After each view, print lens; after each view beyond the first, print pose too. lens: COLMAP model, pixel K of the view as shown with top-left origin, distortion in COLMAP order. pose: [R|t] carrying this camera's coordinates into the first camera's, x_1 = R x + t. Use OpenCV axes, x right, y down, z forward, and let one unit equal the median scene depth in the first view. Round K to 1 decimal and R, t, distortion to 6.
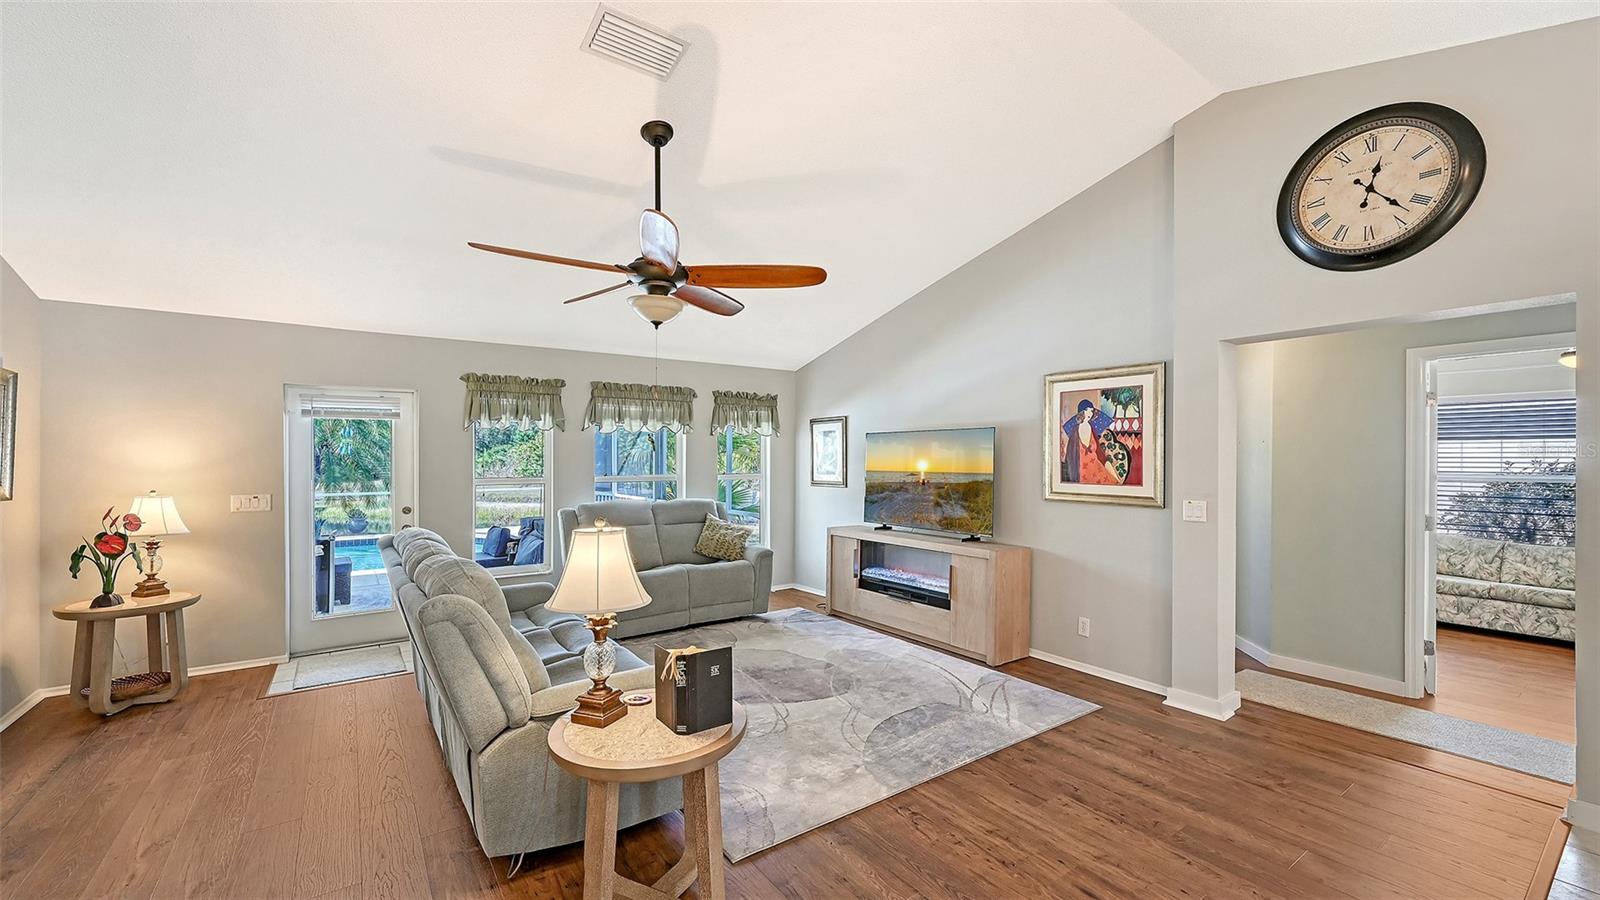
lens RADIAL K [[645.6, 0, 816.6], [0, 645.6, 456.6], [0, 0, 1]] dist [-0.001697, 0.000801]
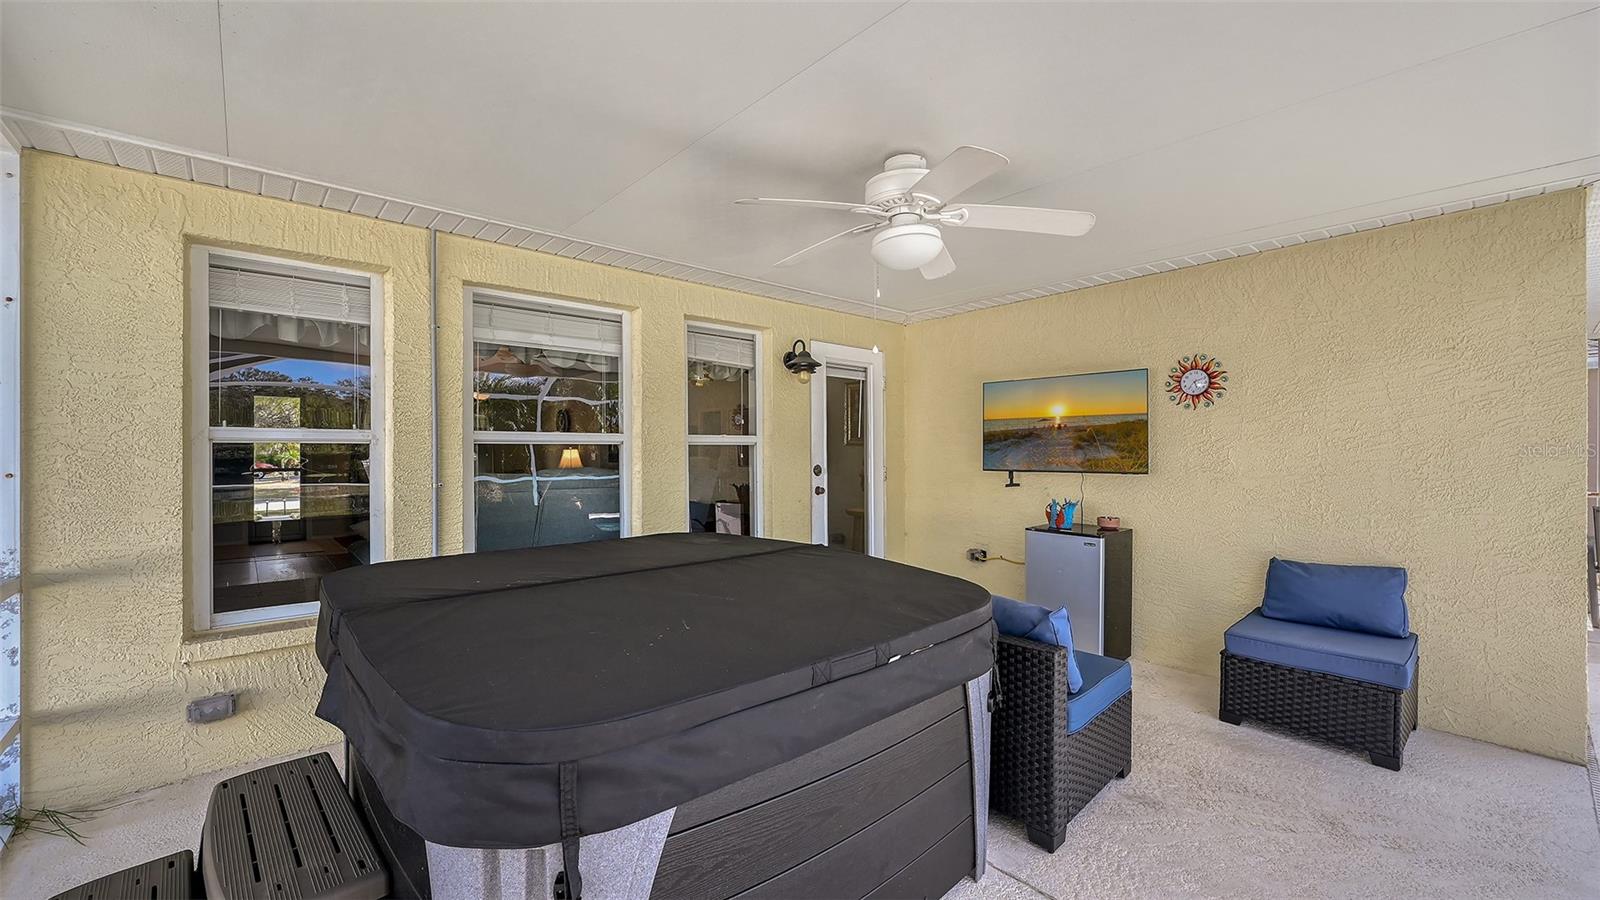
lens RADIAL K [[645.6, 0, 806.5], [0, 645.6, 448.9], [0, 0, 1]] dist [-0.001697, 0.000801]
pose [[0.991766, -0.004154, 0.127995, -0.426085], [0.004002, 0.999991, 0.001445, 0.083204], [-0.128000, -0.000921, 0.991774, 0.034644]]
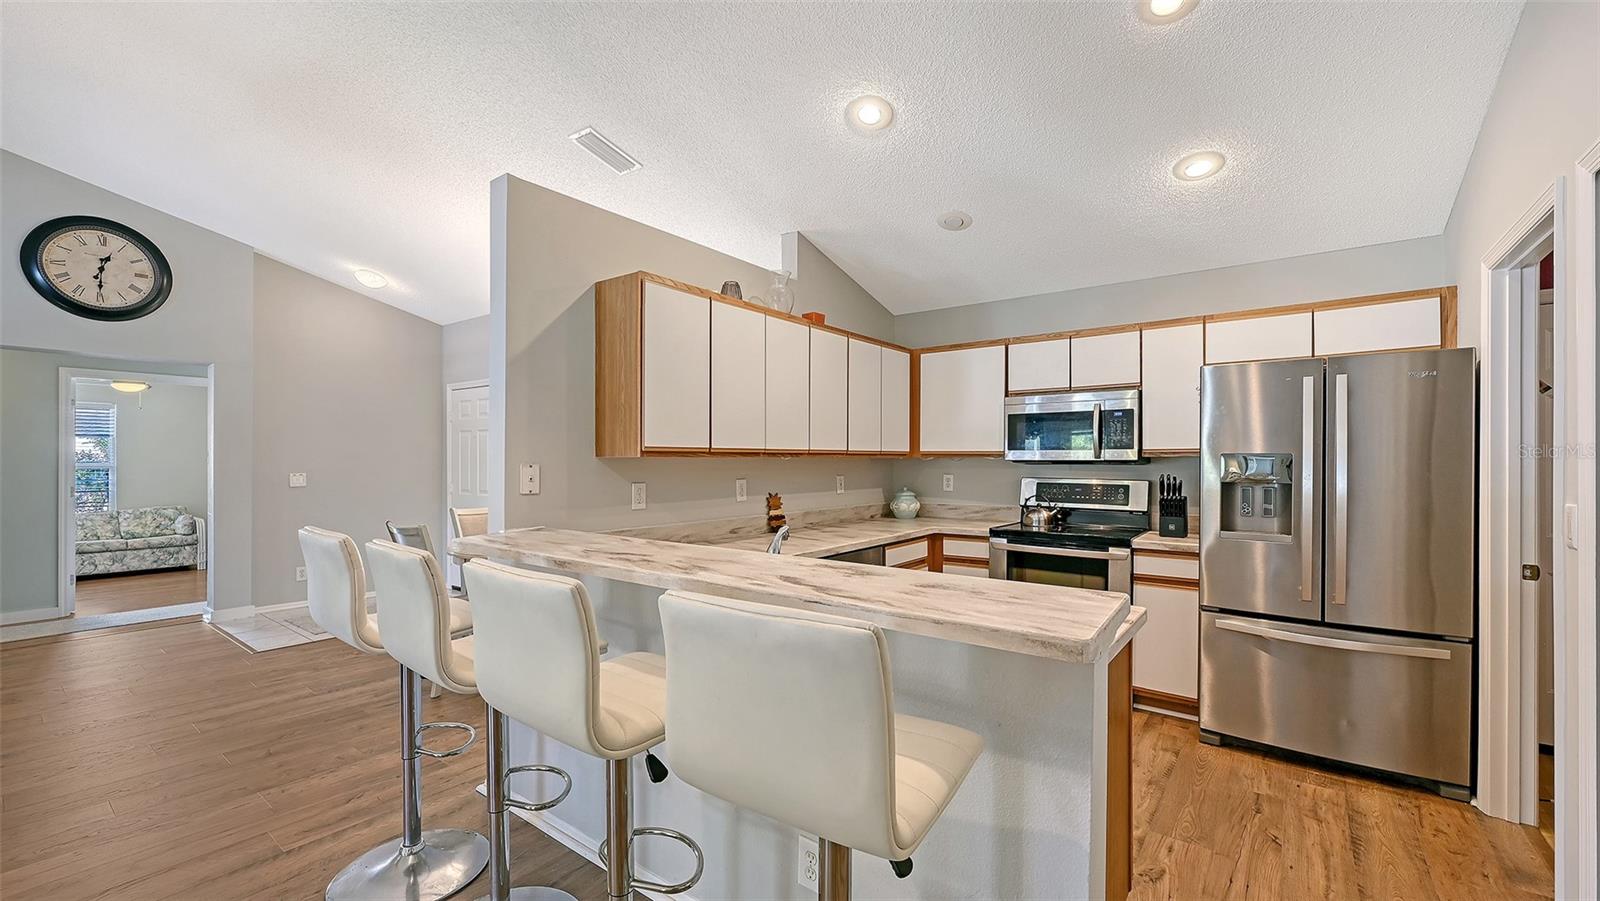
lens RADIAL K [[645.6, 0, 791.6], [0, 645.6, 460.1], [0, 0, 1]] dist [-0.001697, 0.000801]
pose [[-0.279192, 0.003315, 0.960229, -0.722090], [-0.001221, 0.999992, -0.003808, 0.031060], [-0.960234, -0.002236, -0.279186, -0.104998]]
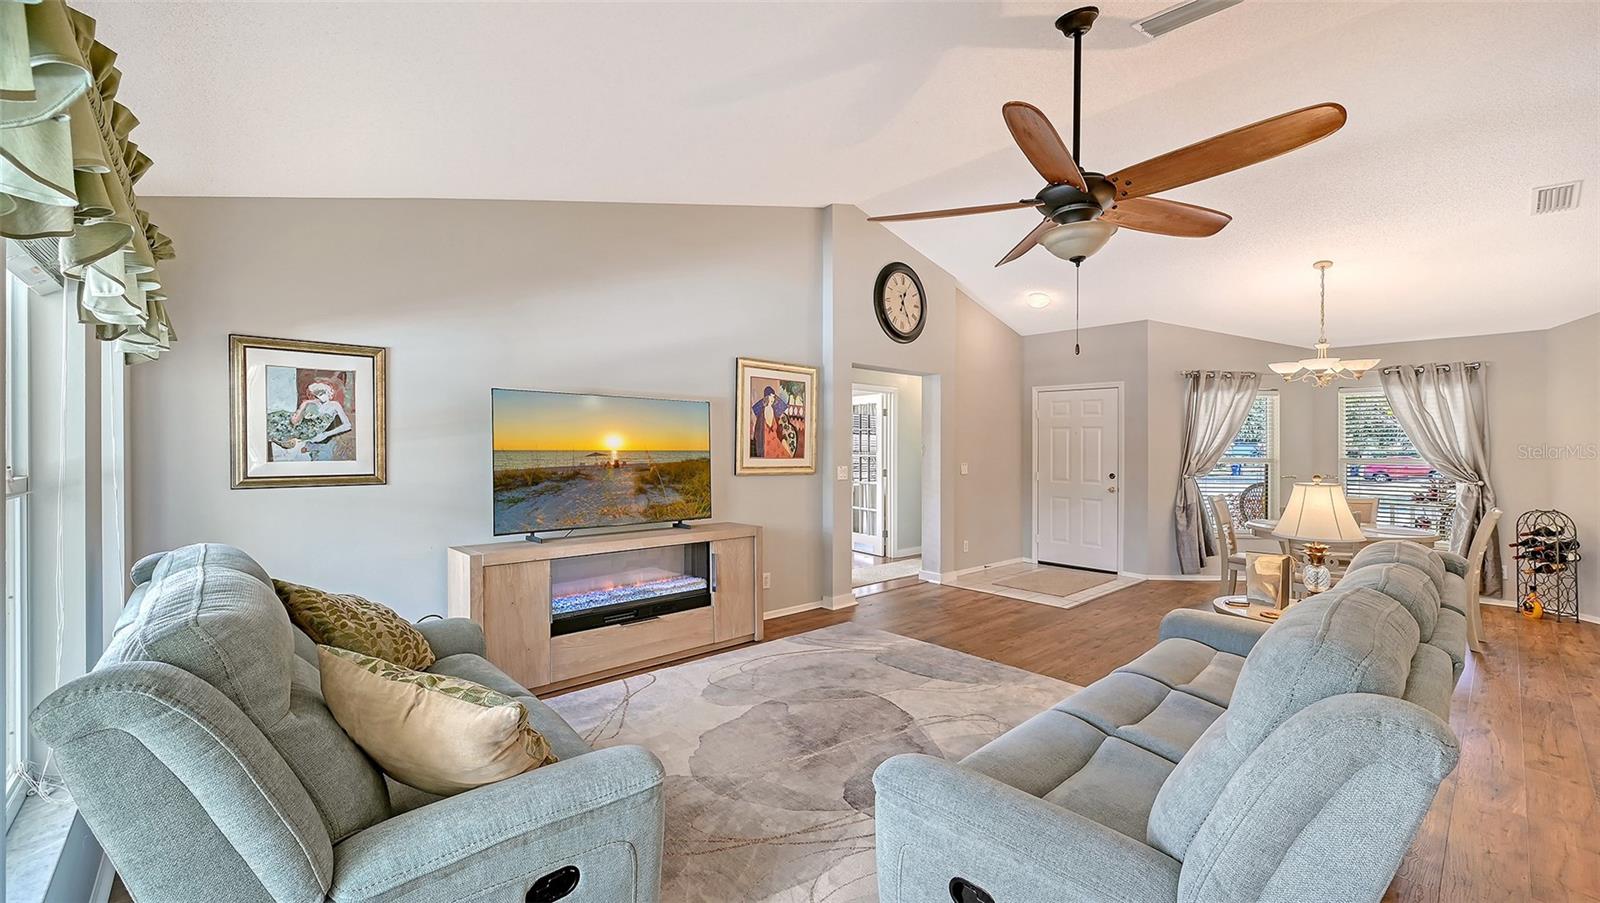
lens RADIAL K [[635.8, 0, 807.6], [0, 635.8, 447.2], [0, 0, 1]] dist [0.000334, 0.000124]
pose [[-0.109623, -0.001246, 0.993972, -0.698705], [-0.009071, 0.999959, 0.000253, 0.019937], [-0.993932, -0.008988, -0.109630, 0.997651]]
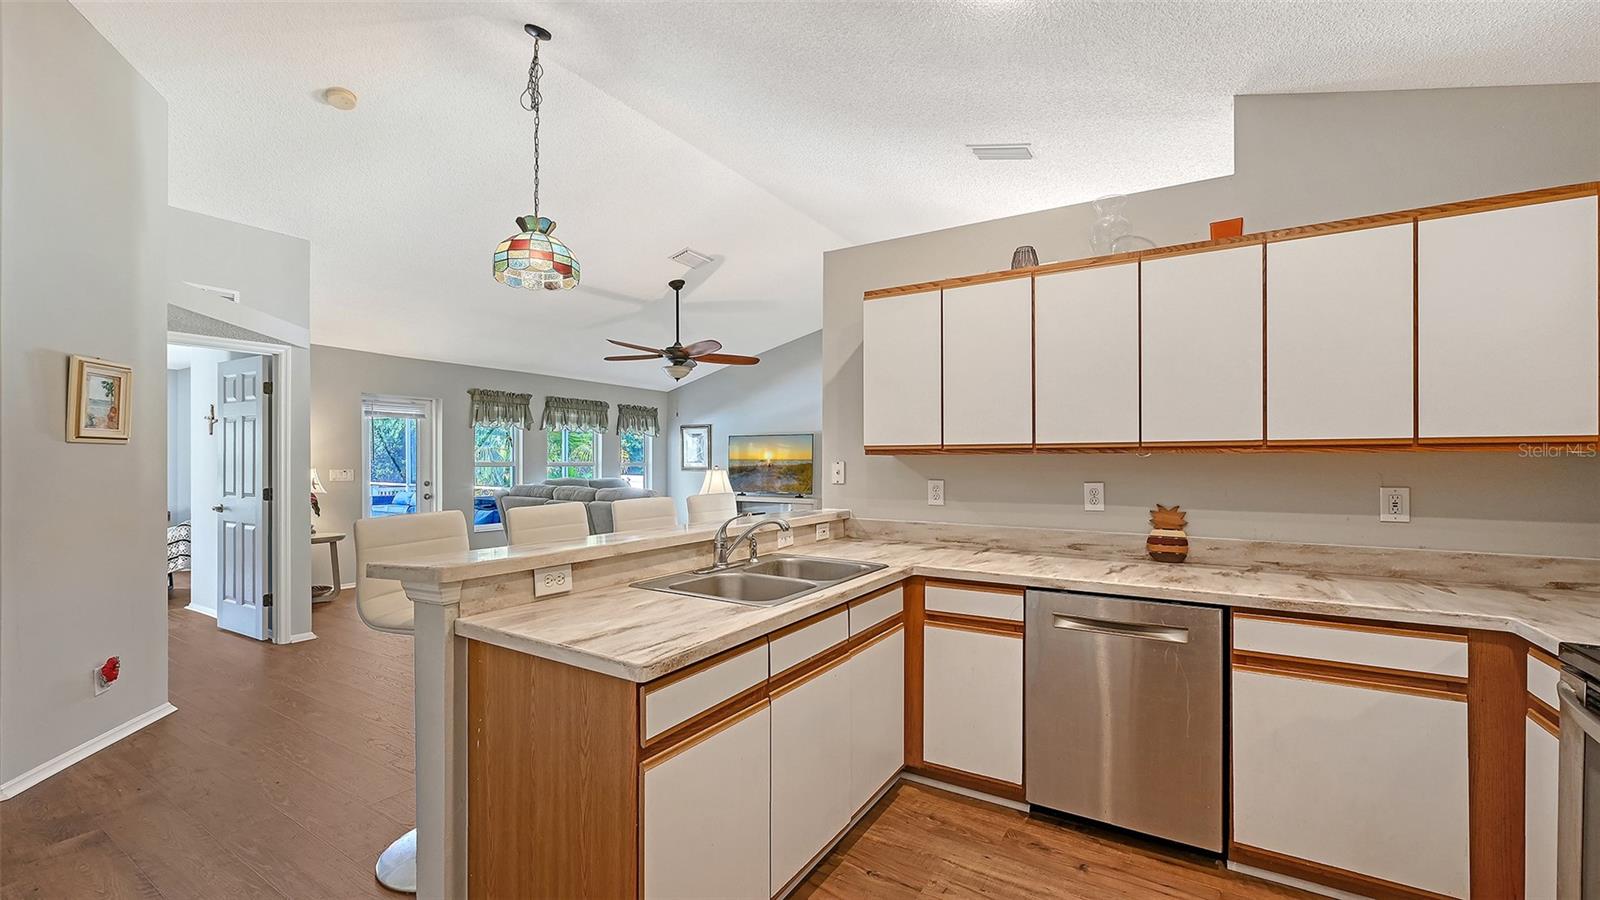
lens RADIAL K [[645.6, 0, 815.2], [0, 645.6, 461.1], [0, 0, 1]] dist [-0.001697, 0.000801]
pose [[0.923215, 0.006129, 0.384234, -0.436528], [-0.006345, 0.999980, -0.000706, 0.033311], [-0.384230, -0.001786, 0.923236, -0.712481]]
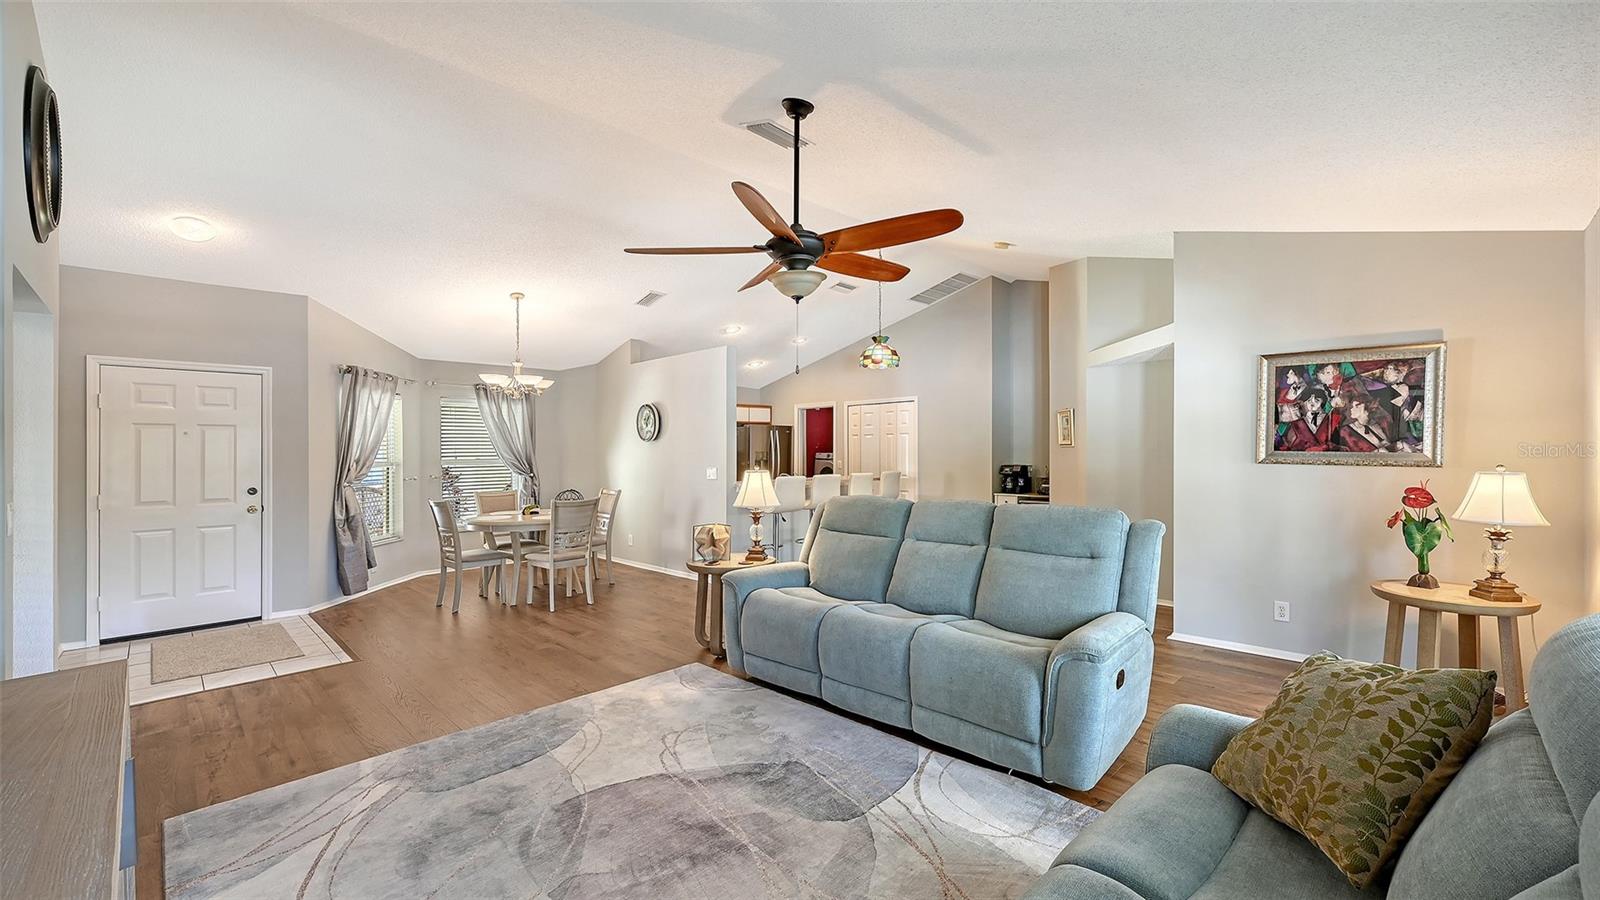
lens RADIAL K [[645.6, 0, 801.5], [0, 645.6, 450.7], [0, 0, 1]] dist [-0.001697, 0.000801]
pose [[-0.988554, 0.011789, -0.150407, -0.076853], [0.011855, 0.999930, 0.000456, 0.021189], [0.150402, -0.001333, -0.988624, 1.397803]]
